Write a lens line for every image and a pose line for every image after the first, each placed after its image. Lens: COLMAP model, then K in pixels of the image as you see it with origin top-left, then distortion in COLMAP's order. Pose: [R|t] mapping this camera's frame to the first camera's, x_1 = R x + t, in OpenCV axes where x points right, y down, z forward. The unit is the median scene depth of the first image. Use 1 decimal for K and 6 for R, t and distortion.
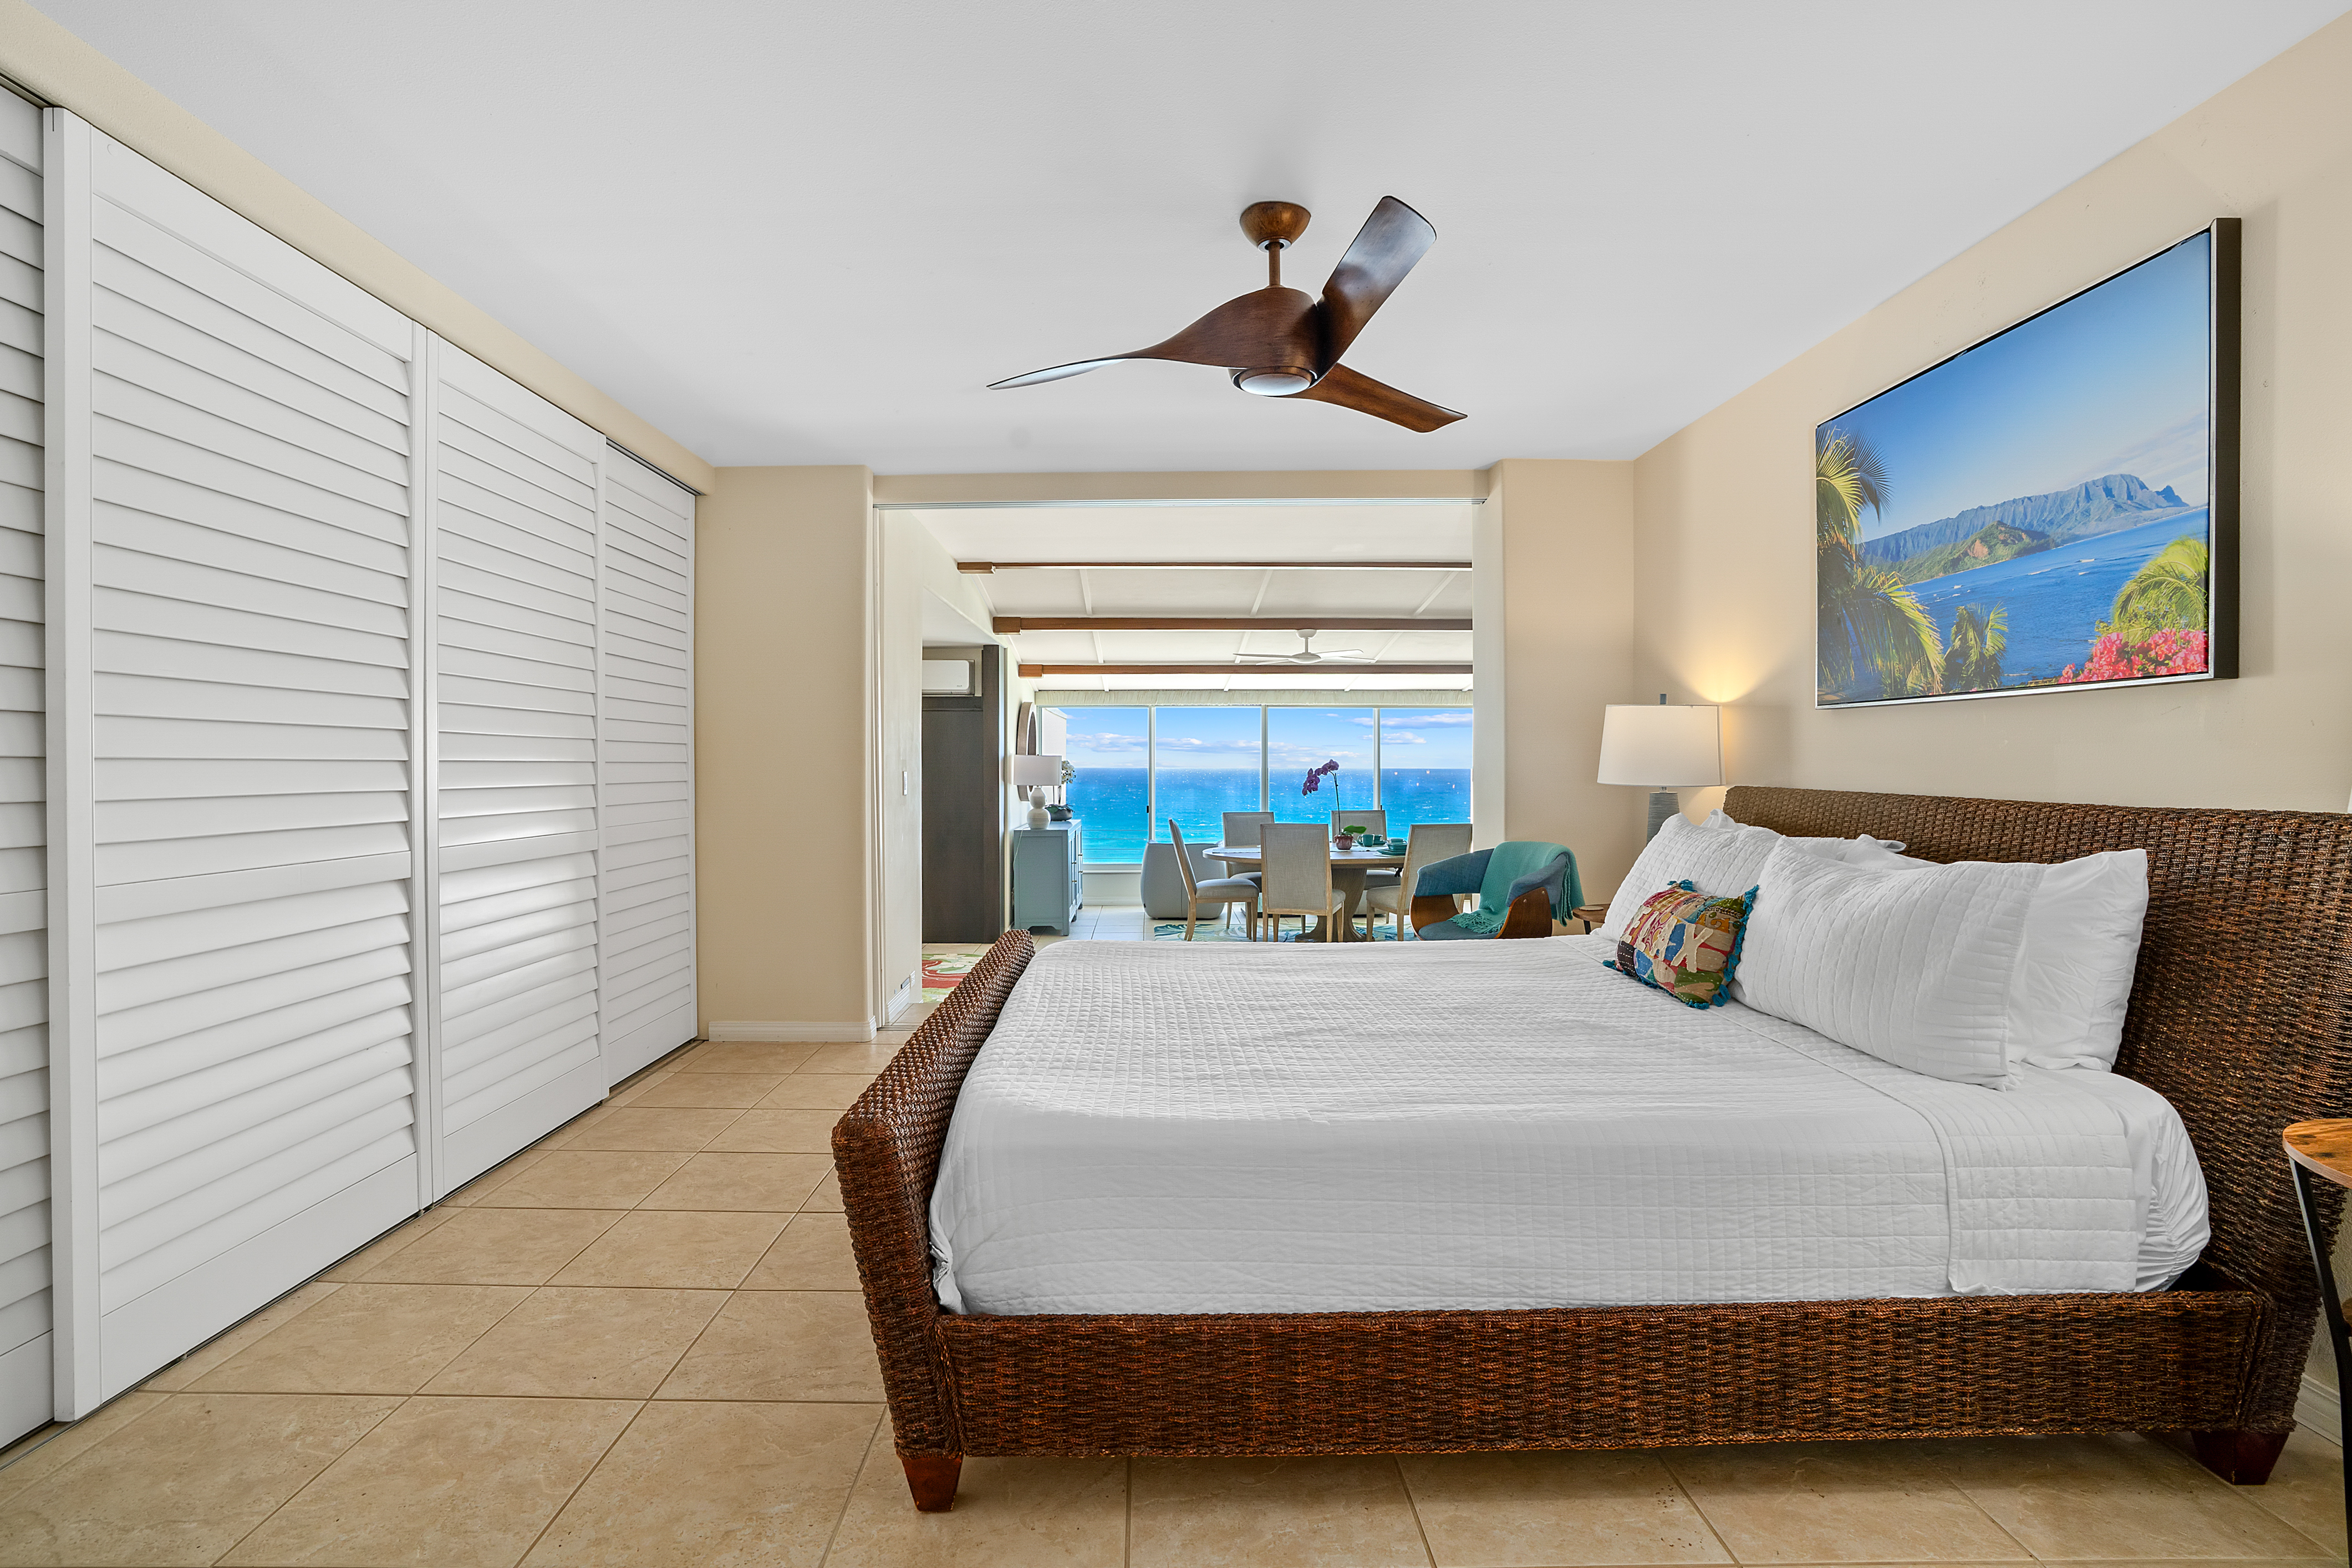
lens RADIAL K [[1121.8, 0, 1156.8], [0, 1121.8, 789.6], [0, 0, 1]] dist [-0.073628, 0.028185]
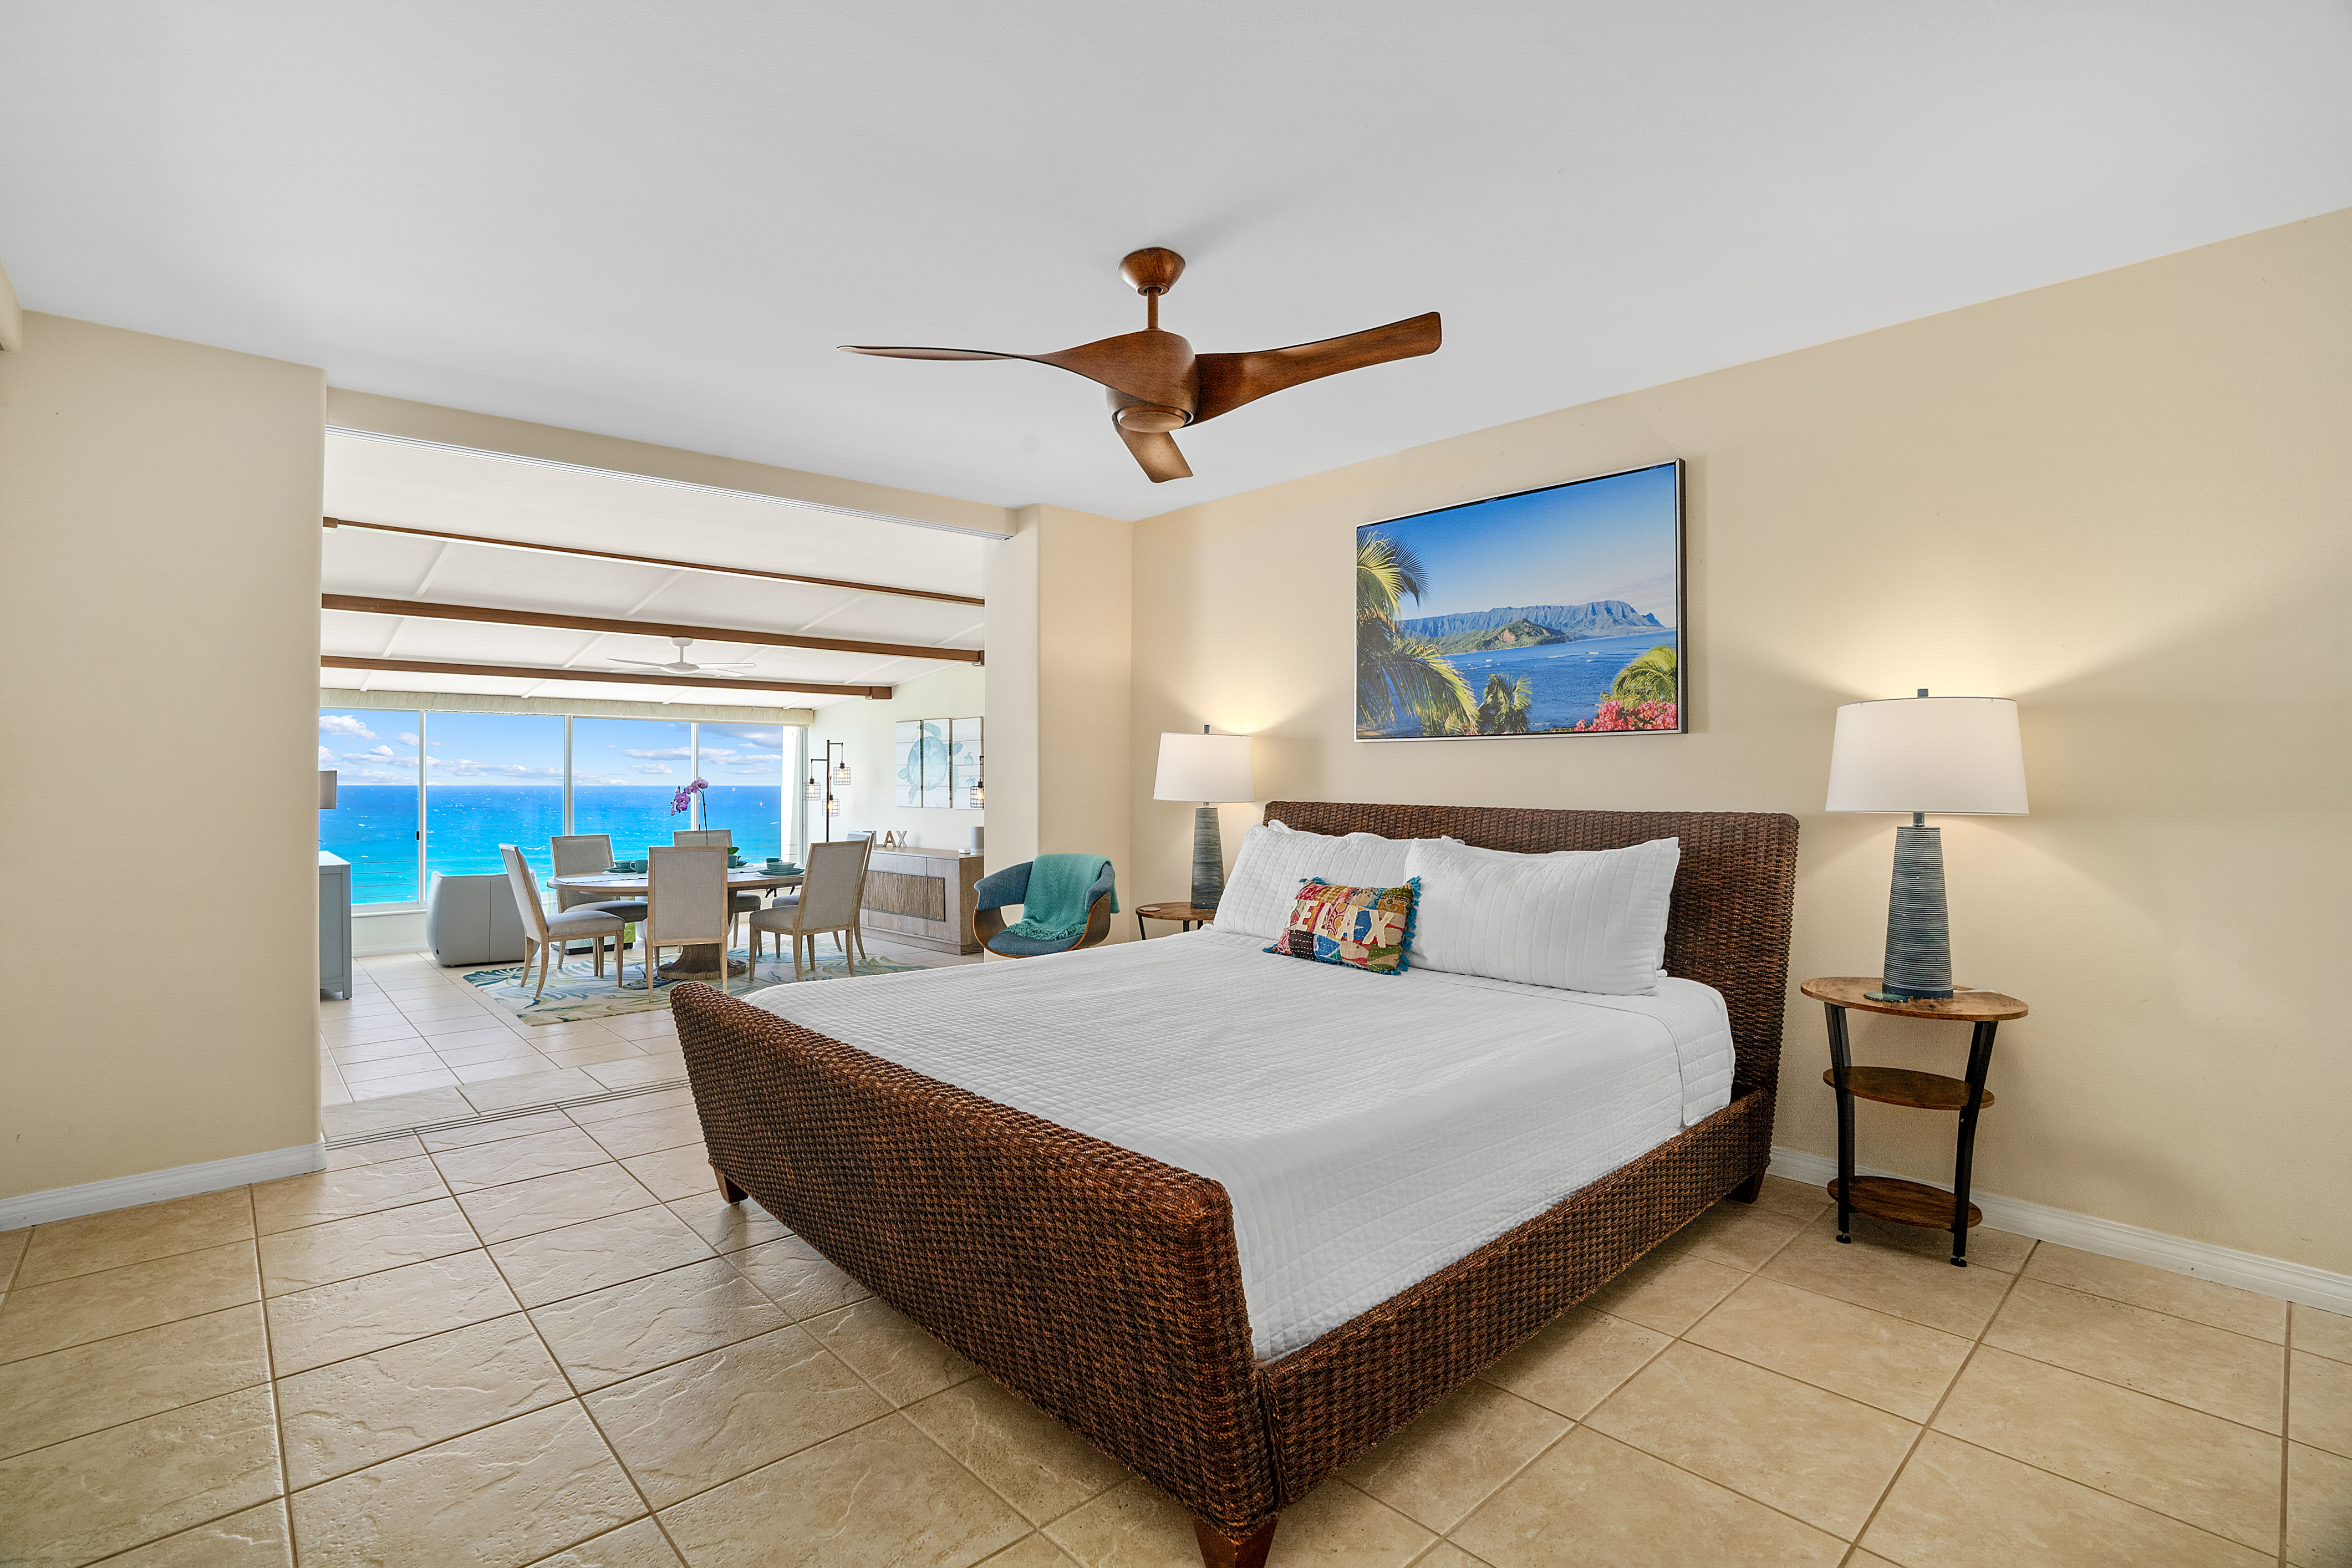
lens RADIAL K [[1091.8, 0, 1170.6], [0, 1091.8, 790.2], [0, 0, 1]] dist [-0.066789, 0.020643]
pose [[0.740760, -0.005086, 0.671750, -0.517772], [0.014560, 0.999858, -0.008486, -0.009357], [-0.671612, 0.016067, 0.740729, 0.215978]]
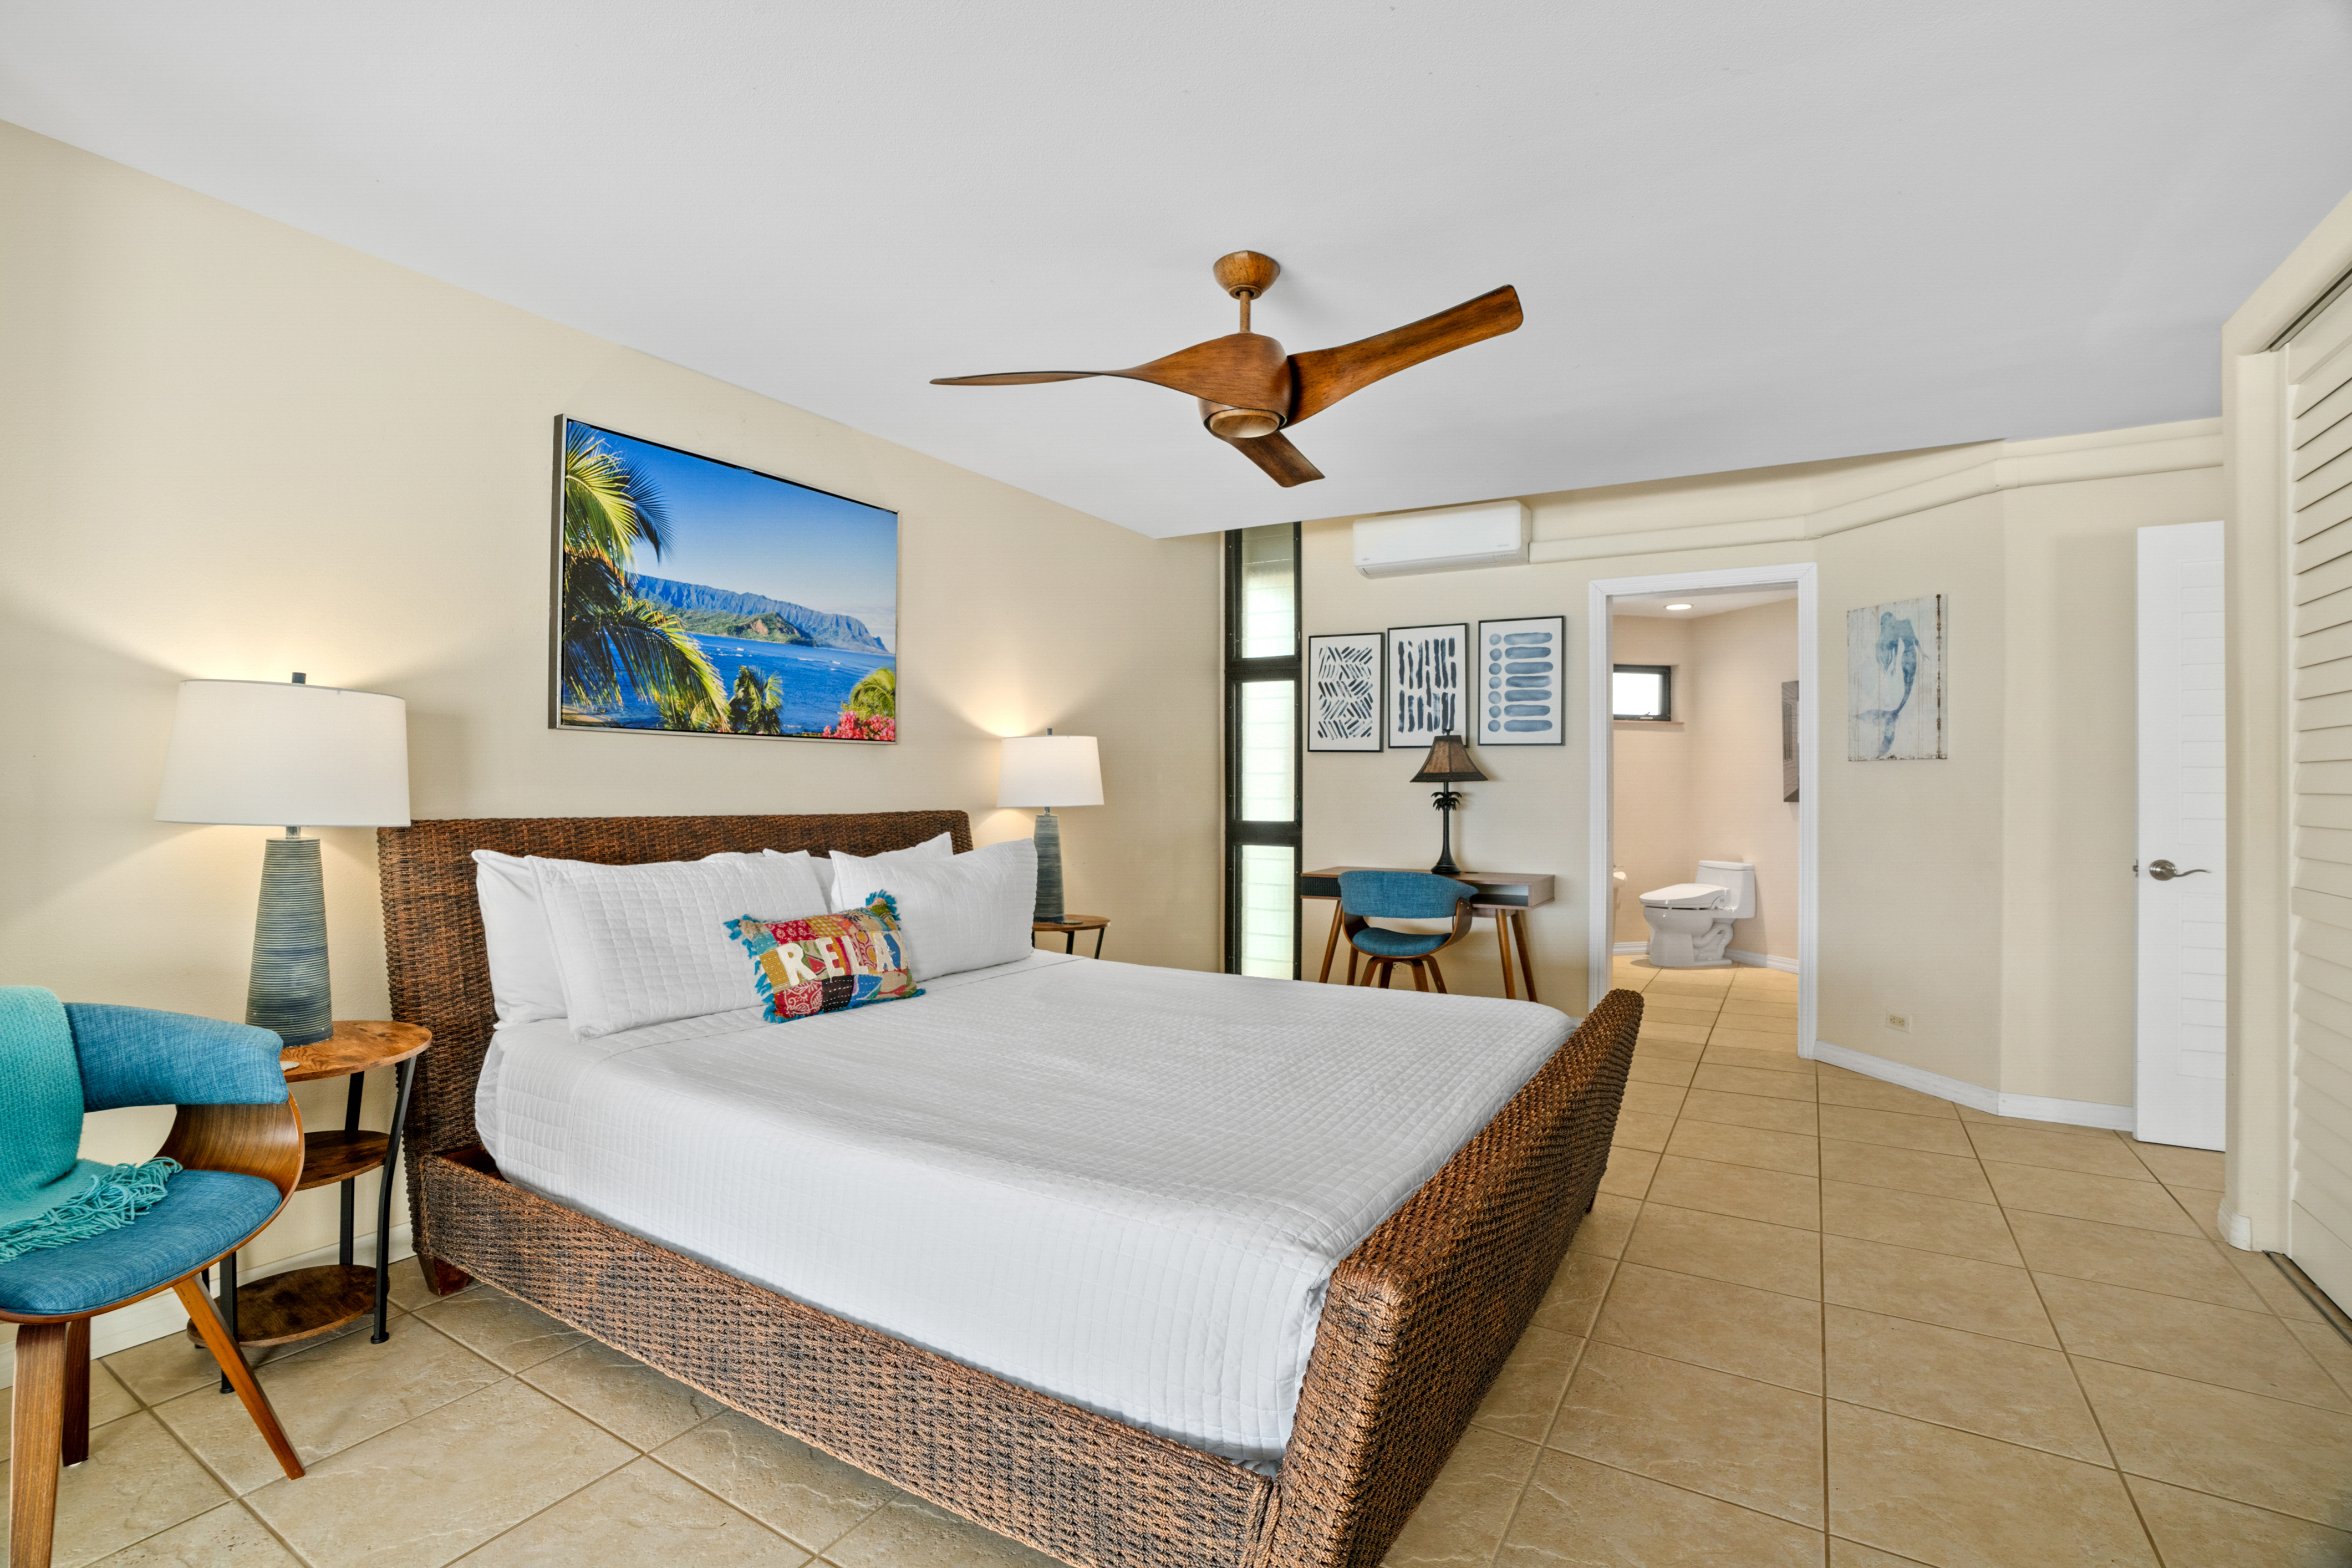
lens RADIAL K [[1075.6, 0, 1161.8], [0, 1075.6, 777.1], [0, 0, 1]] dist [-0.066227, 0.000069]
pose [[-0.852724, 0.002152, 0.522357, -0.318412], [0.010153, 0.999871, 0.012454, -0.046586], [-0.522262, 0.015923, -0.852636, 1.741208]]
